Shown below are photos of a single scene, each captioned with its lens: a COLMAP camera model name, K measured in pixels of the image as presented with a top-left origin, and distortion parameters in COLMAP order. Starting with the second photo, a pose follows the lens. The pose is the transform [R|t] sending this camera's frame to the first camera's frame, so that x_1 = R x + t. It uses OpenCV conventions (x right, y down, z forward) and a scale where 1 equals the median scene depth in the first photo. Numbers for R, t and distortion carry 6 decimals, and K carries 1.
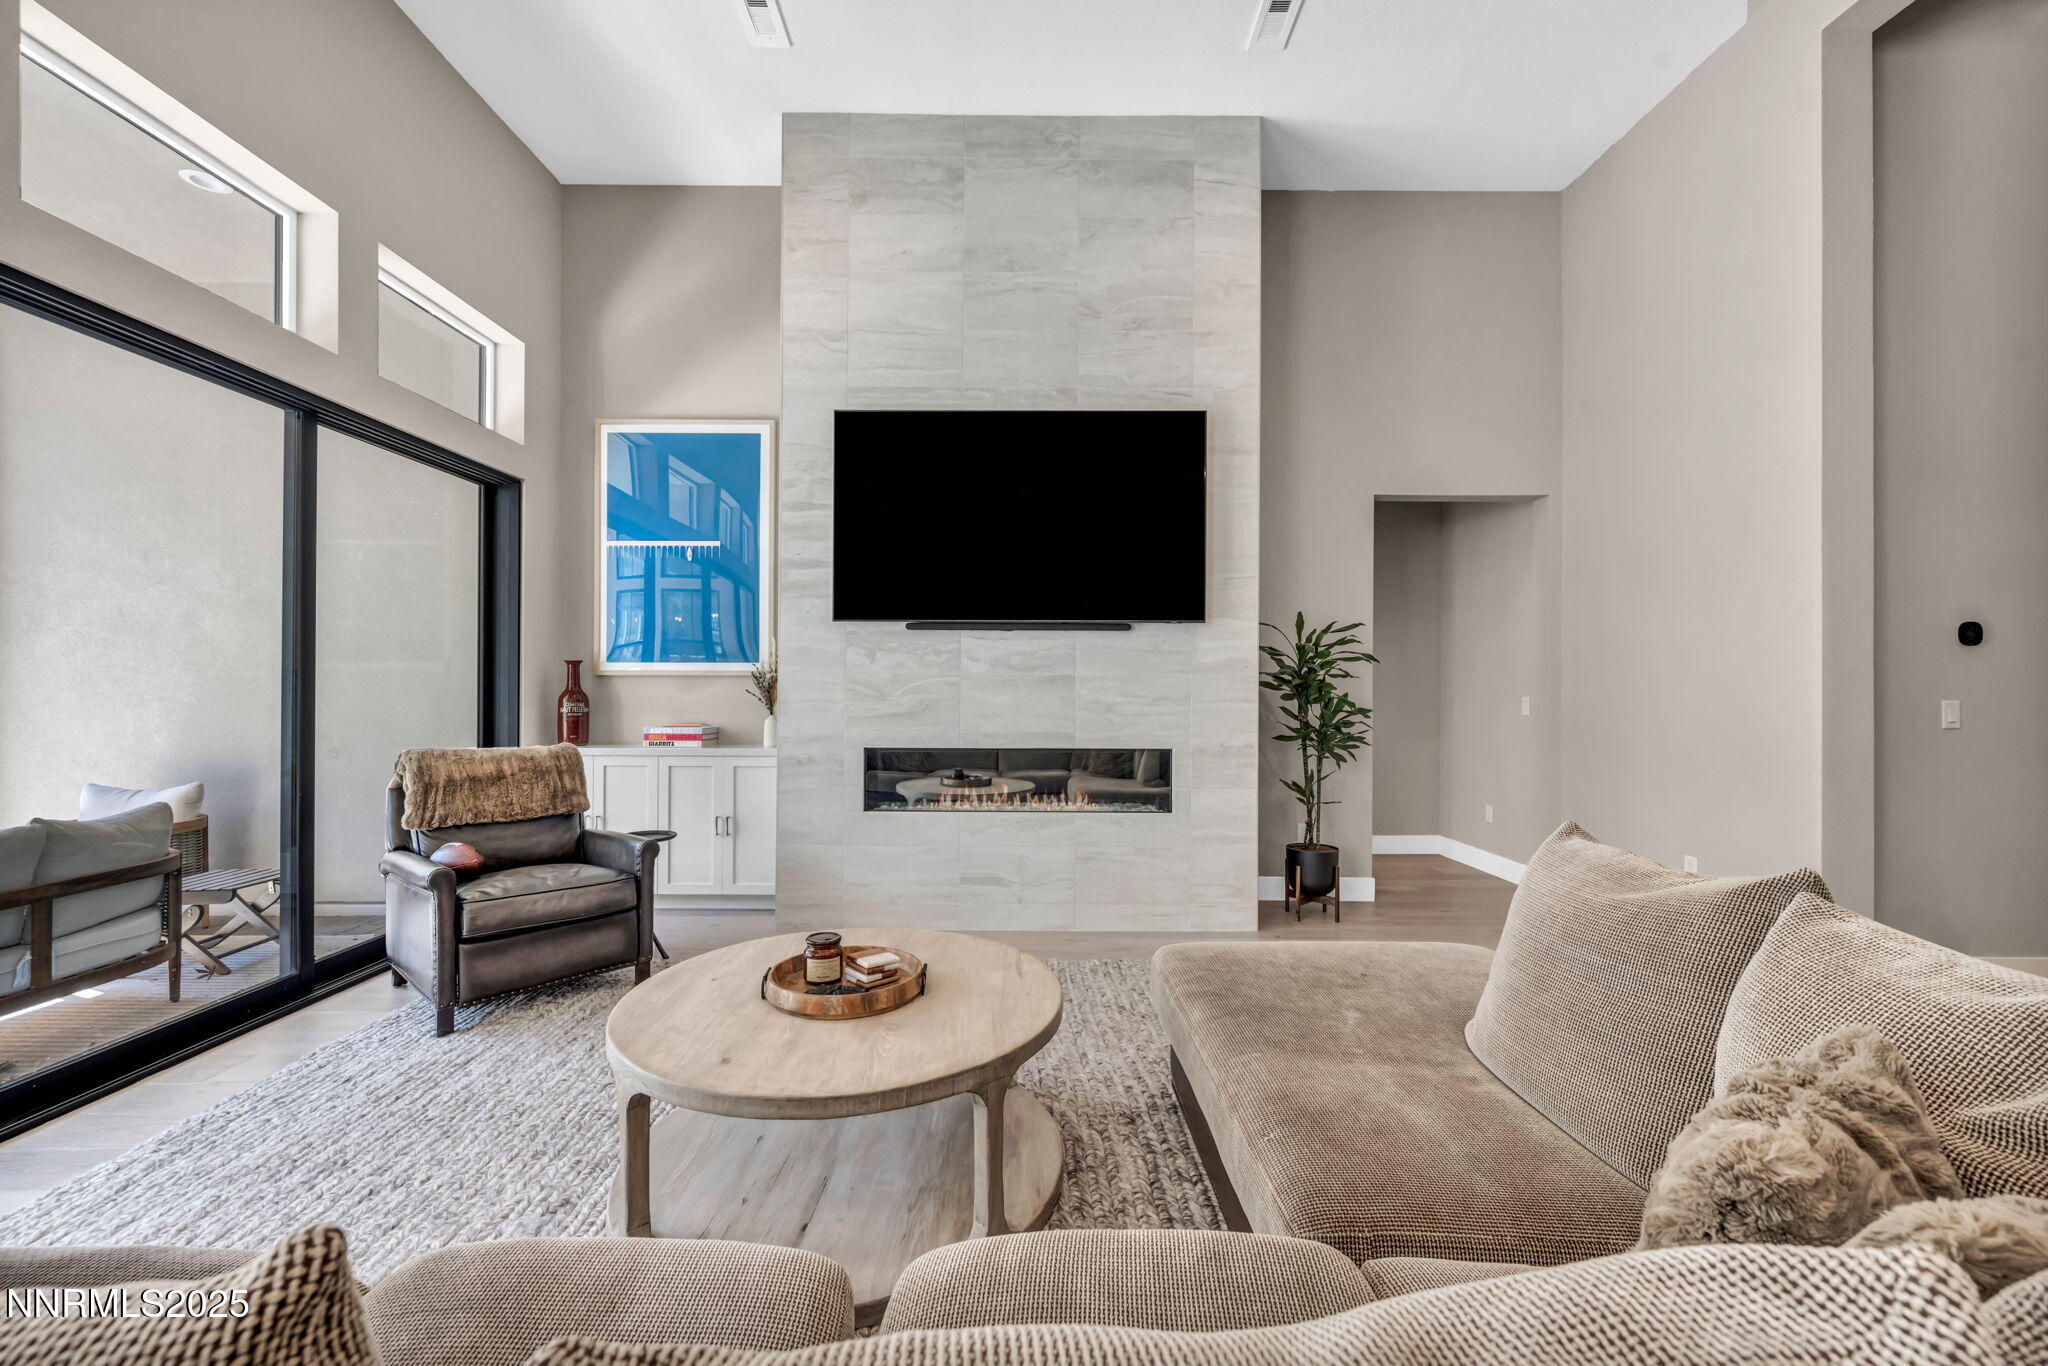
lens RADIAL K [[831.9, 0, 1026.3], [0, 831.9, 684.9], [0, 0, 1]] dist [0.000378, -0.000079]
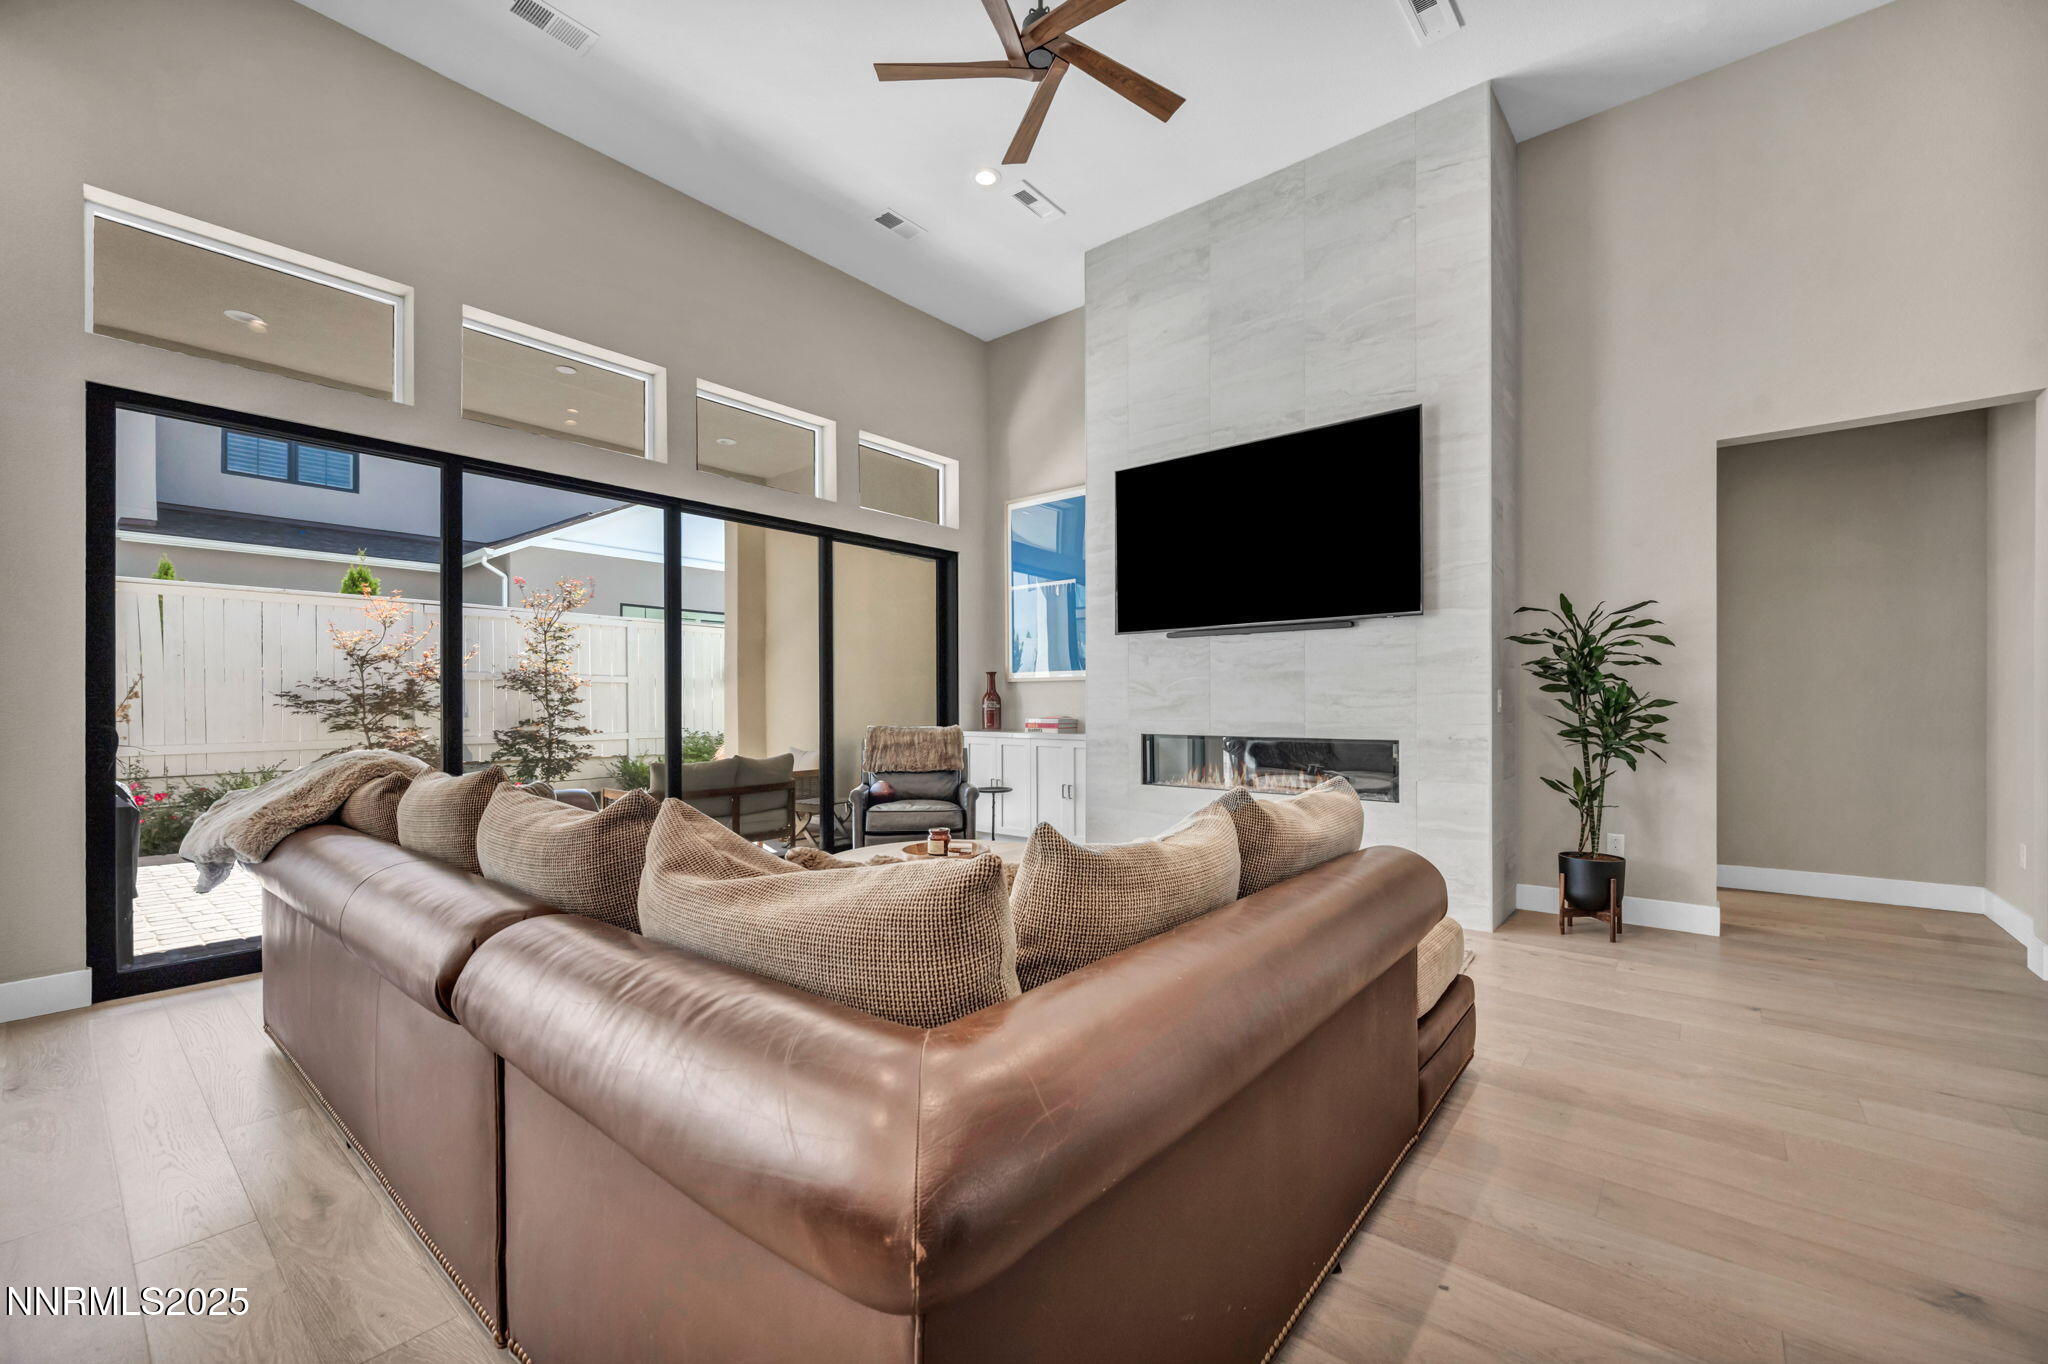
lens RADIAL K [[831.9, 0, 1026.0], [0, 831.9, 701.2], [0, 0, 1]] dist [0.000378, -0.000079]
pose [[0.766184, -0.007044, -0.642583, 0.480844], [0.009007, 0.999959, -0.000223, 0.025031], [0.642558, -0.005617, 0.766216, -0.076884]]
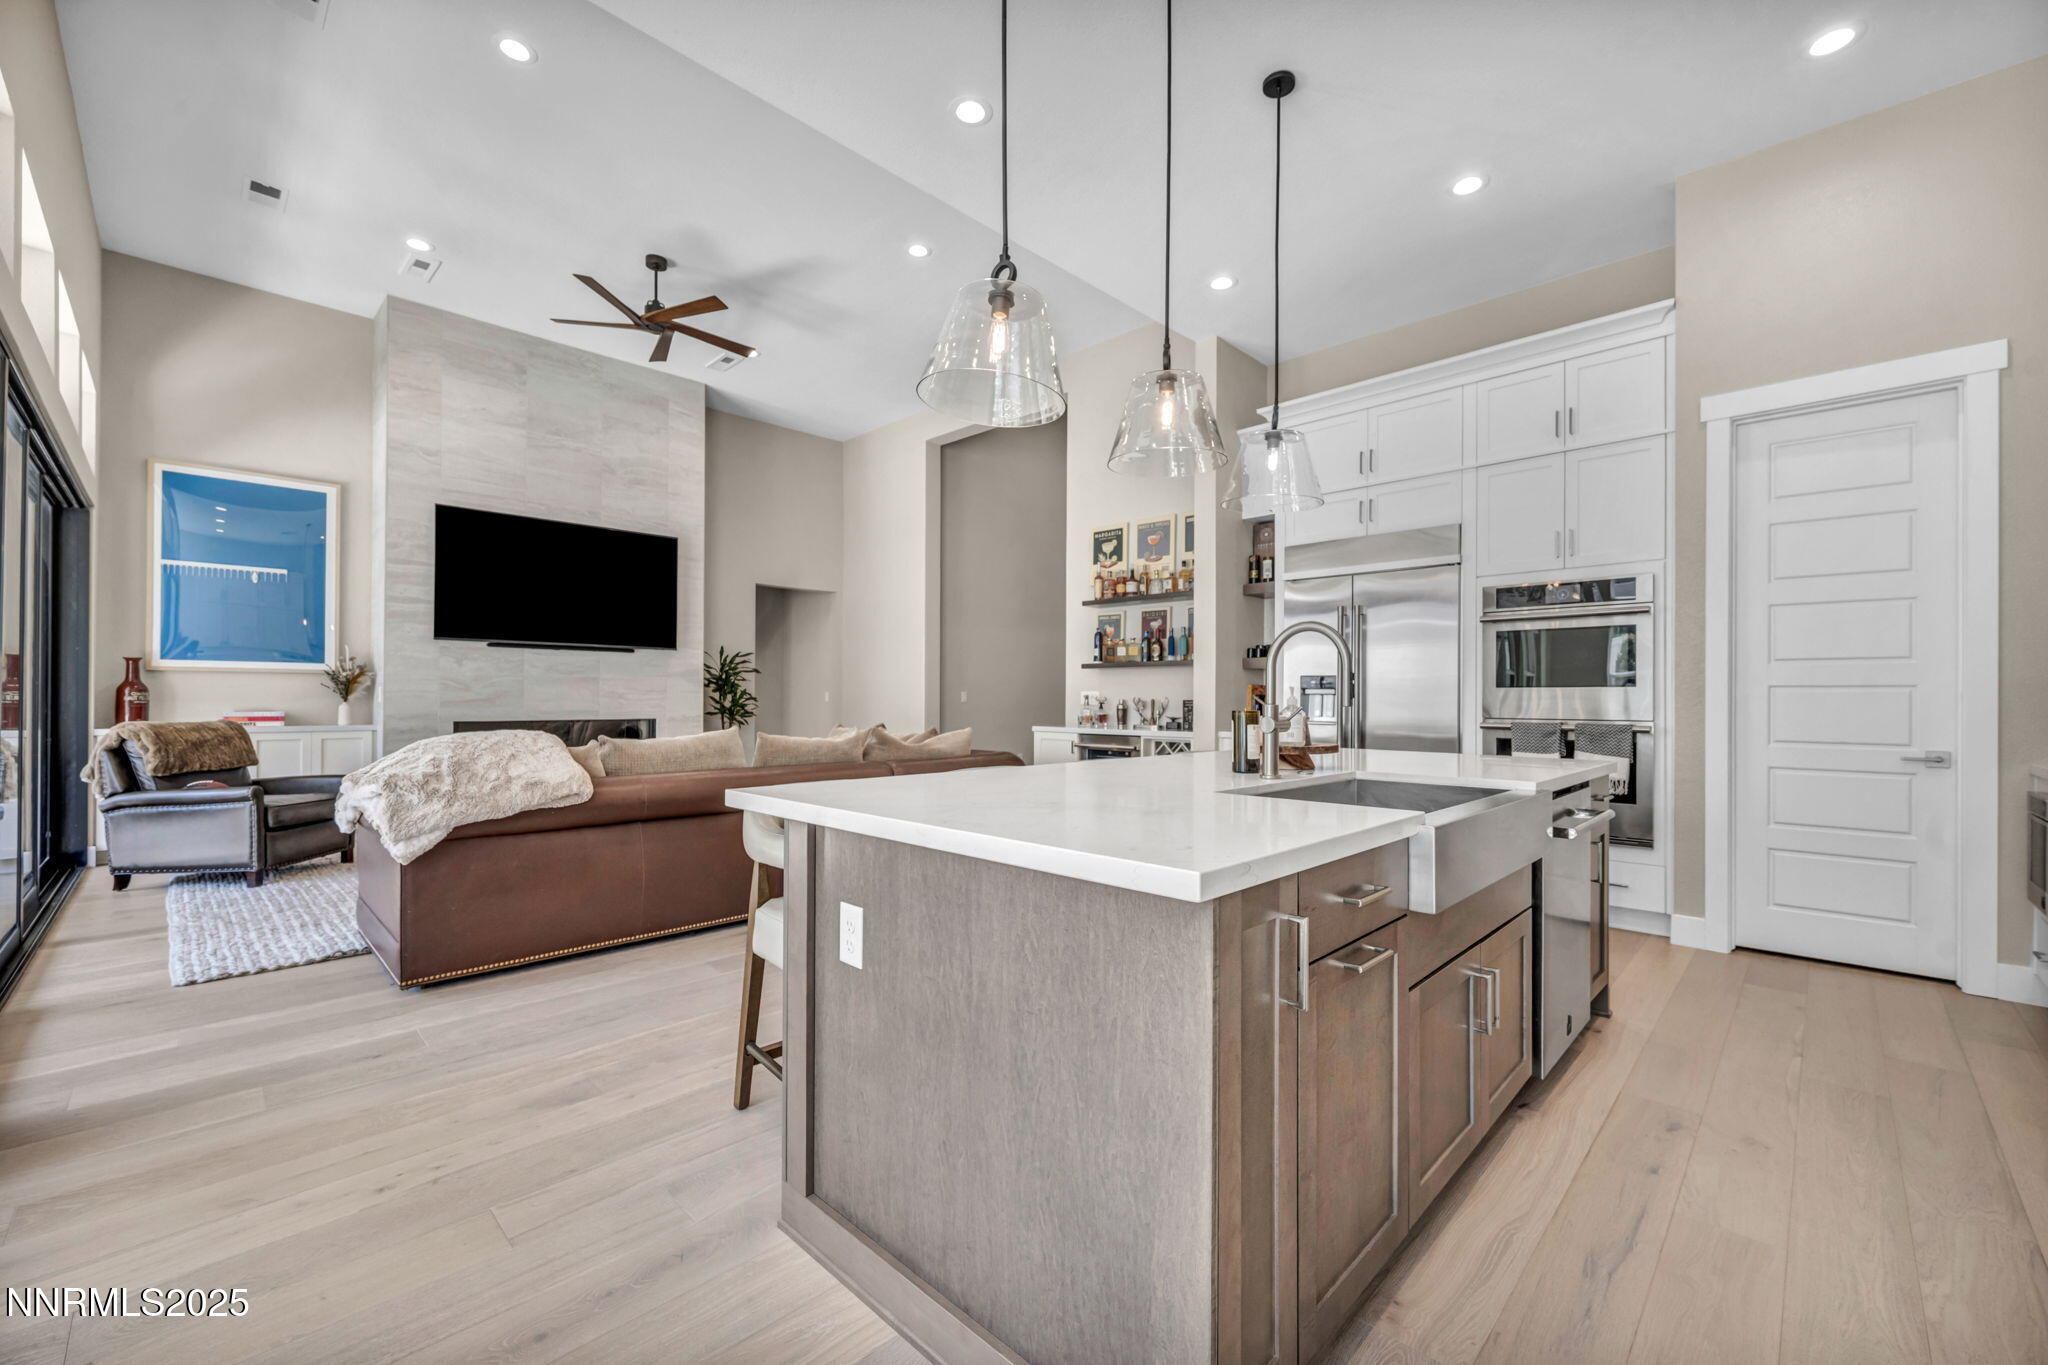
lens RADIAL K [[831.9, 0, 1031.9], [0, 831.9, 699.3], [0, 0, 1]] dist [0.000378, -0.000079]
pose [[0.705336, -0.001232, 0.708872, -0.536520], [-0.005214, 0.999962, 0.006926, 0.018087], [-0.708854, -0.008581, 0.705303, -0.868979]]
